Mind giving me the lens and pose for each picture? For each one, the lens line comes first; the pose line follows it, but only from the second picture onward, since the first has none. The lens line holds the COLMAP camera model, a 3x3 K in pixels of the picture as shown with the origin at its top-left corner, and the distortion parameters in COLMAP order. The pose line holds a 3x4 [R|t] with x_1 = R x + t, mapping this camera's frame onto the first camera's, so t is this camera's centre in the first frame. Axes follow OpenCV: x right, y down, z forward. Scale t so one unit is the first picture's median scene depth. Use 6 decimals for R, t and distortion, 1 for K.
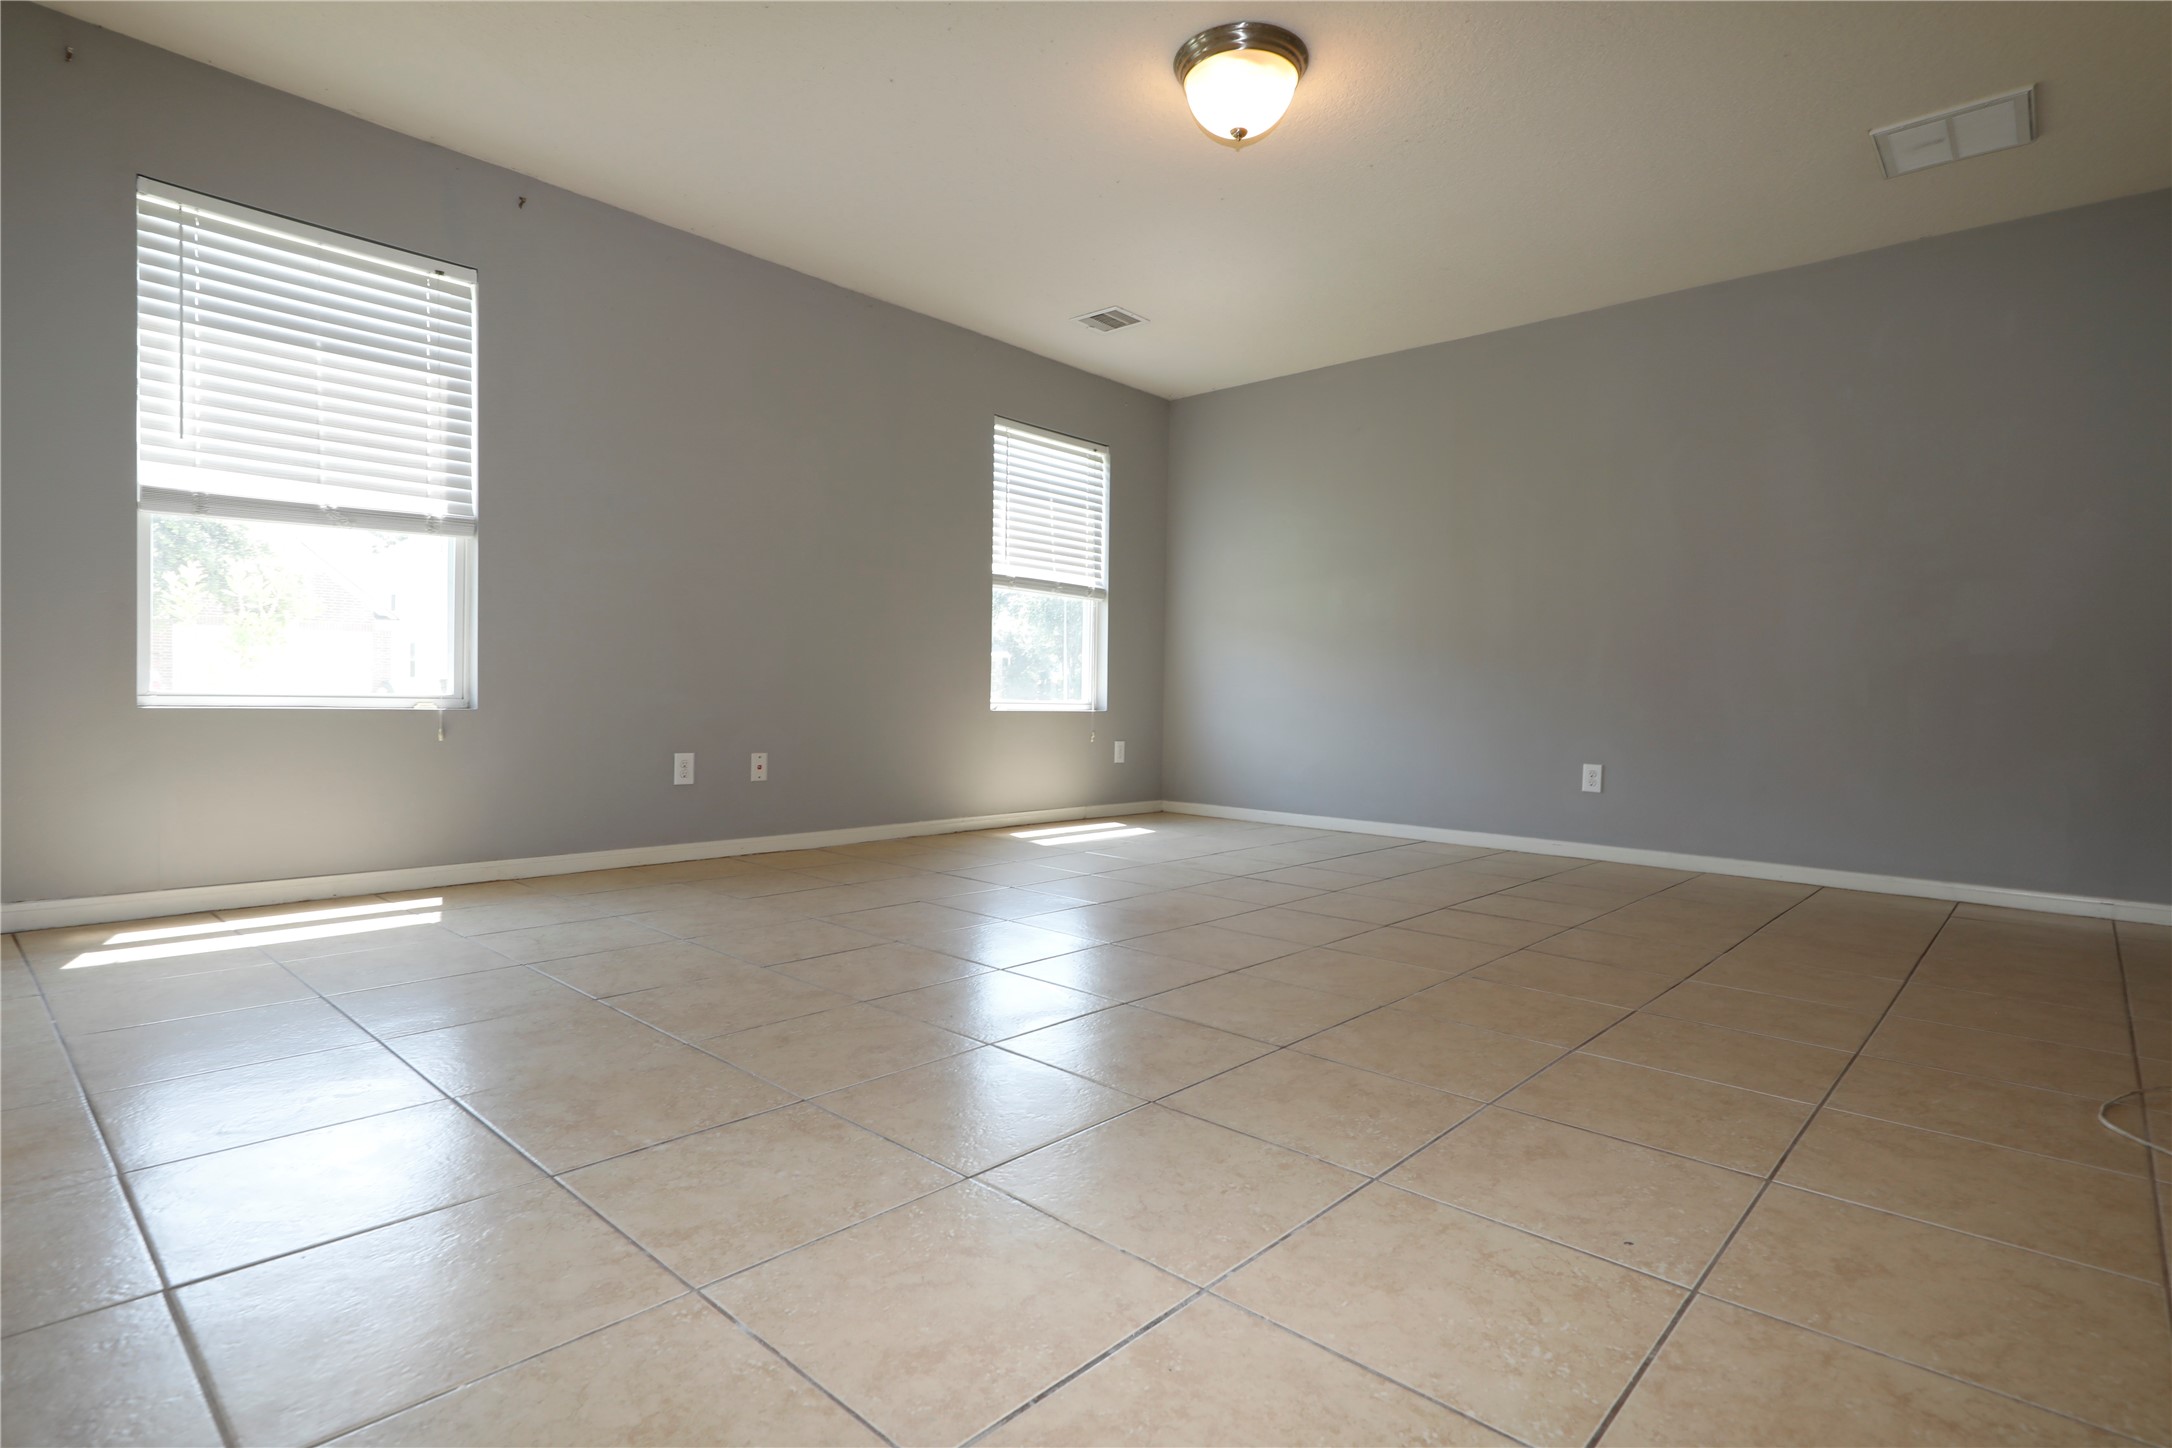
lens RADIAL K [[1079.8, 0, 1086.0], [0, 1079.8, 724.0], [0, 0, 1]] dist [-0.001346, -0.000032]
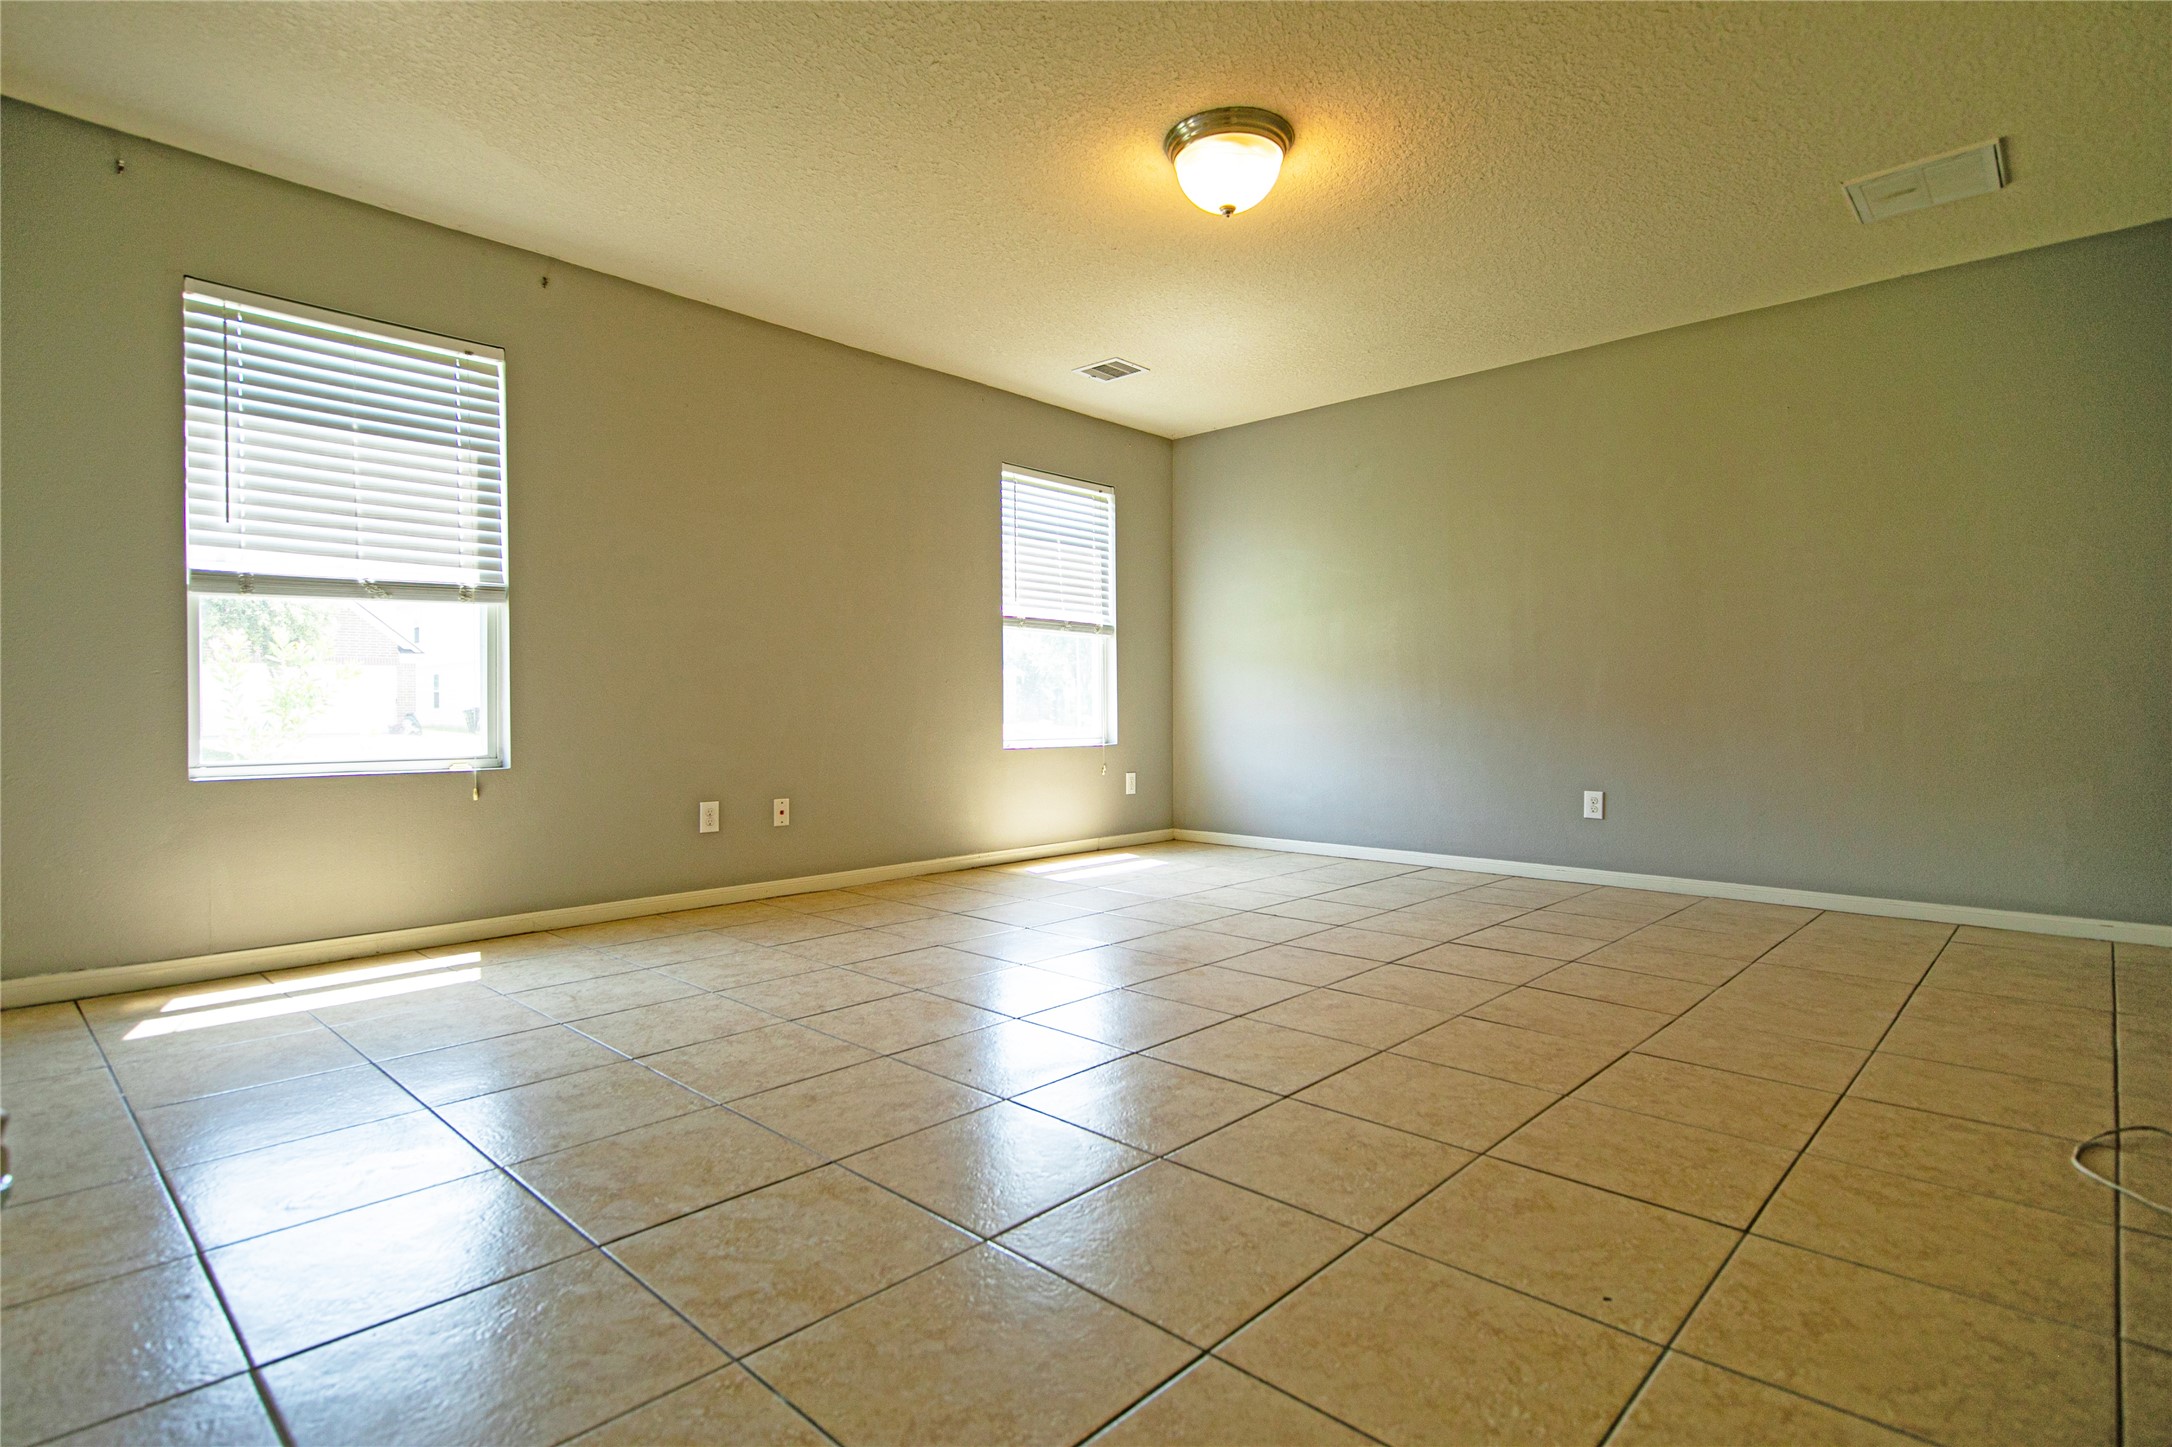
lens RADIAL K [[1067.3, 0, 1086.0], [0, 1067.3, 723.5], [0, 0, 1]] dist [0.014161, -0.007817]
pose [[0.999688, -0.021389, -0.012915, 0.008930], [0.021199, 0.999667, -0.014713, -0.049522], [0.013225, 0.014435, 0.999808, -0.043710]]
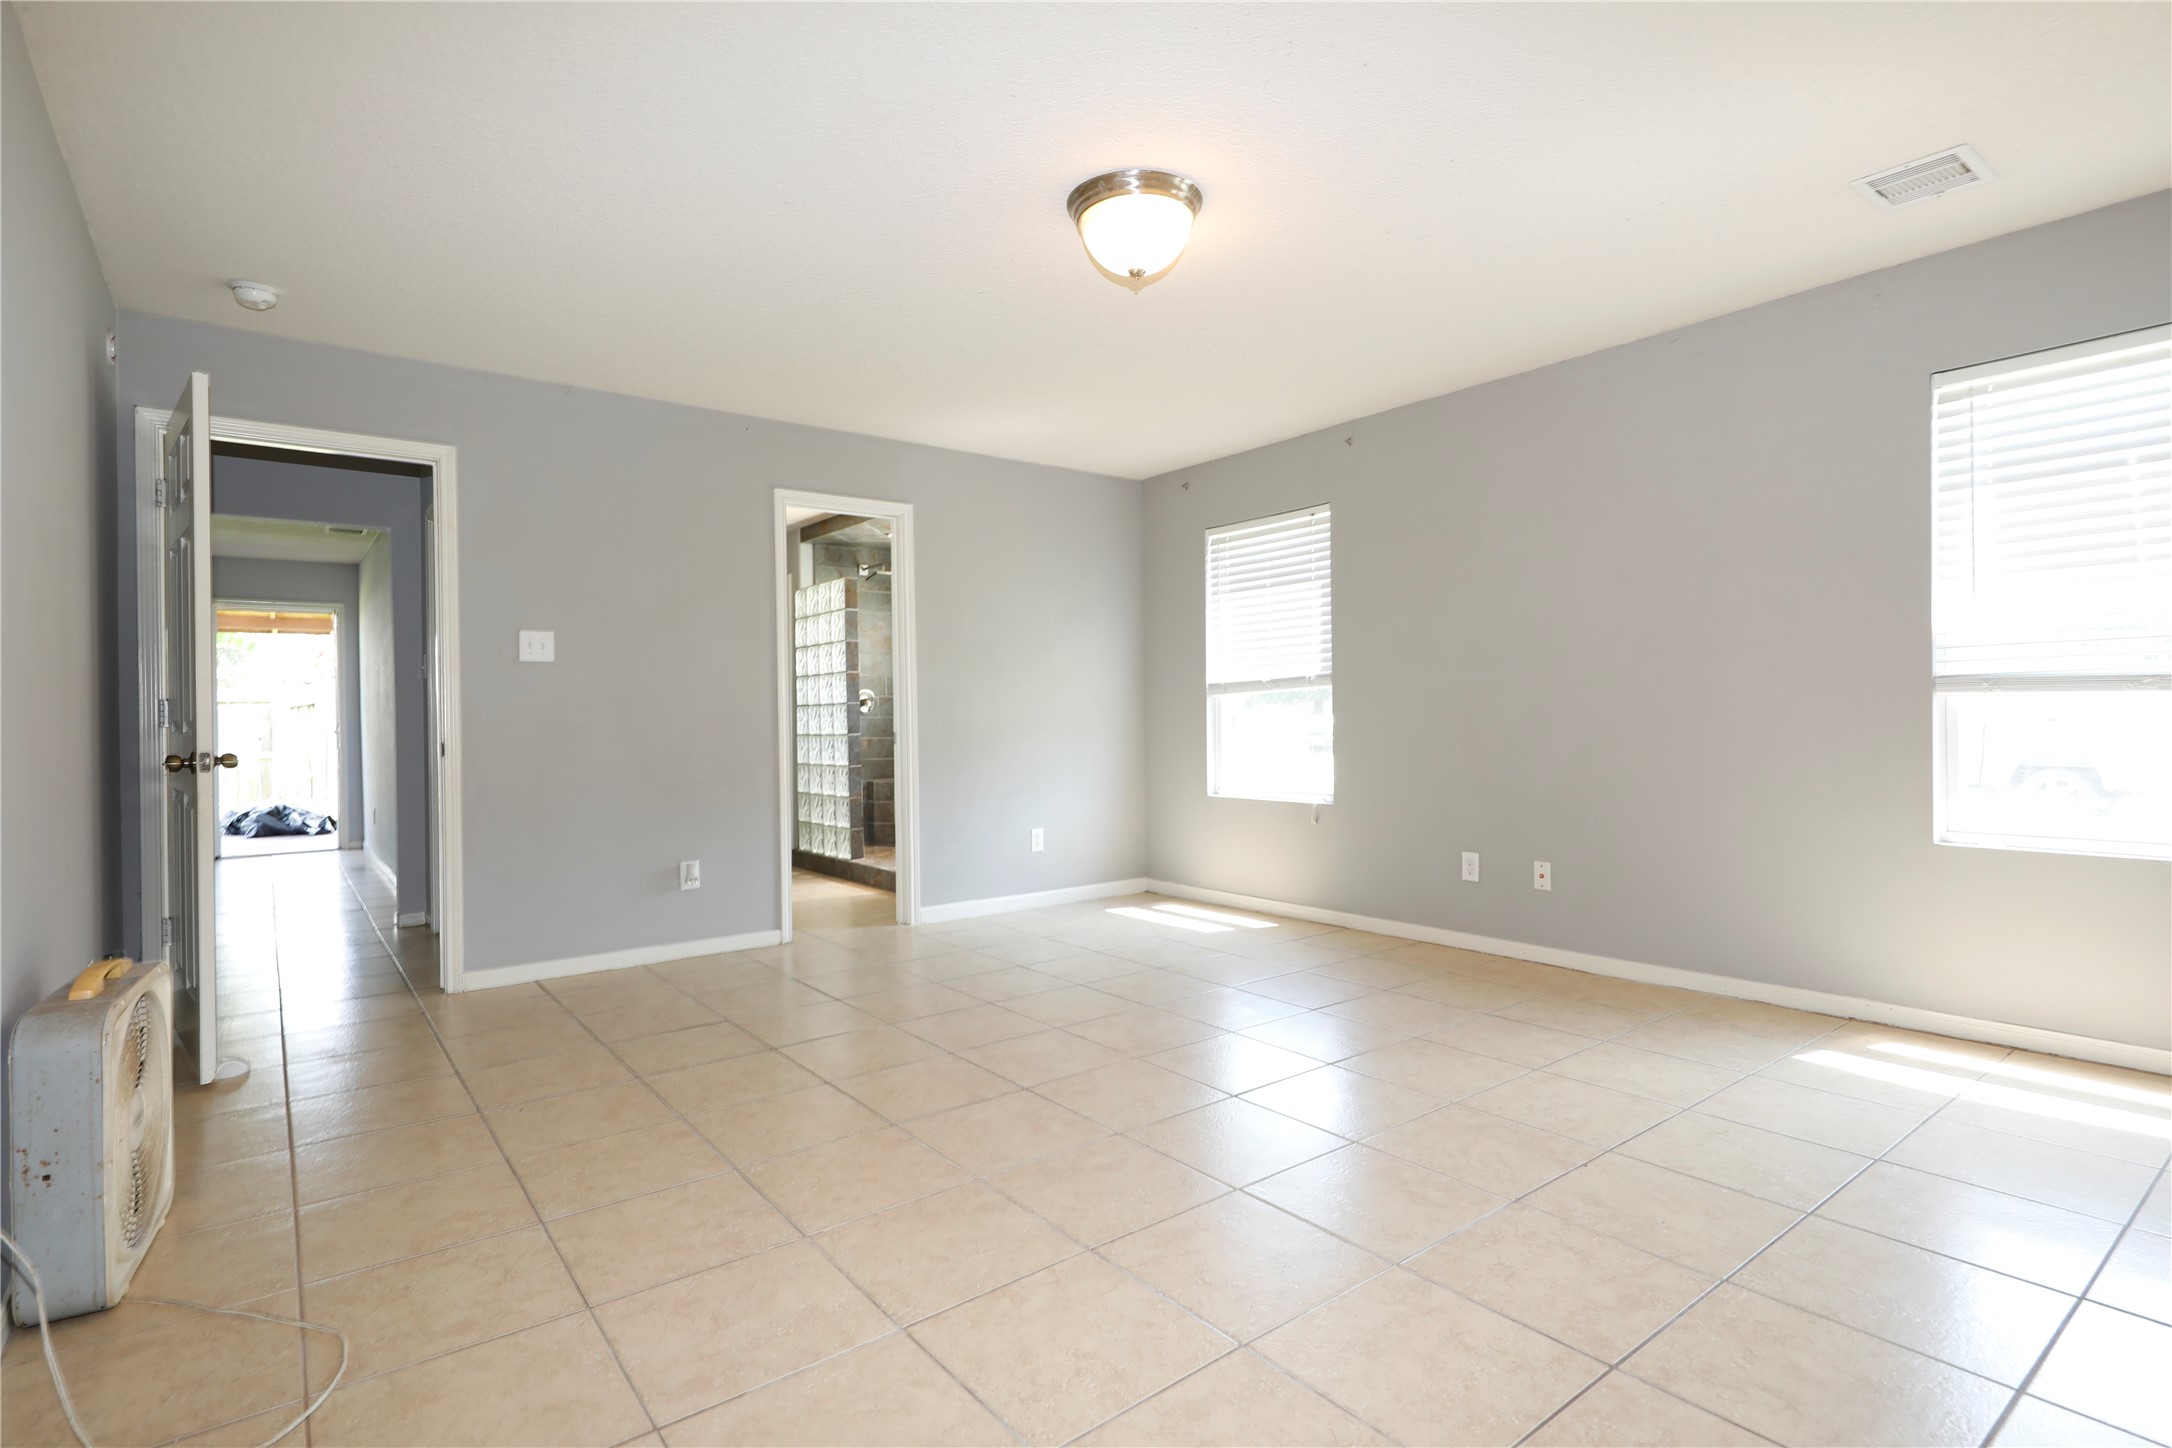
lens RADIAL K [[1067.3, 0, 1086.0], [0, 1067.3, 724.0], [0, 0, 1]] dist [0.014161, -0.007817]
pose [[-0.166168, -0.010498, -0.986041, 1.494958], [-0.014052, 0.999867, -0.008277, -0.173855], [0.985997, 0.012480, -0.166294, 1.513019]]
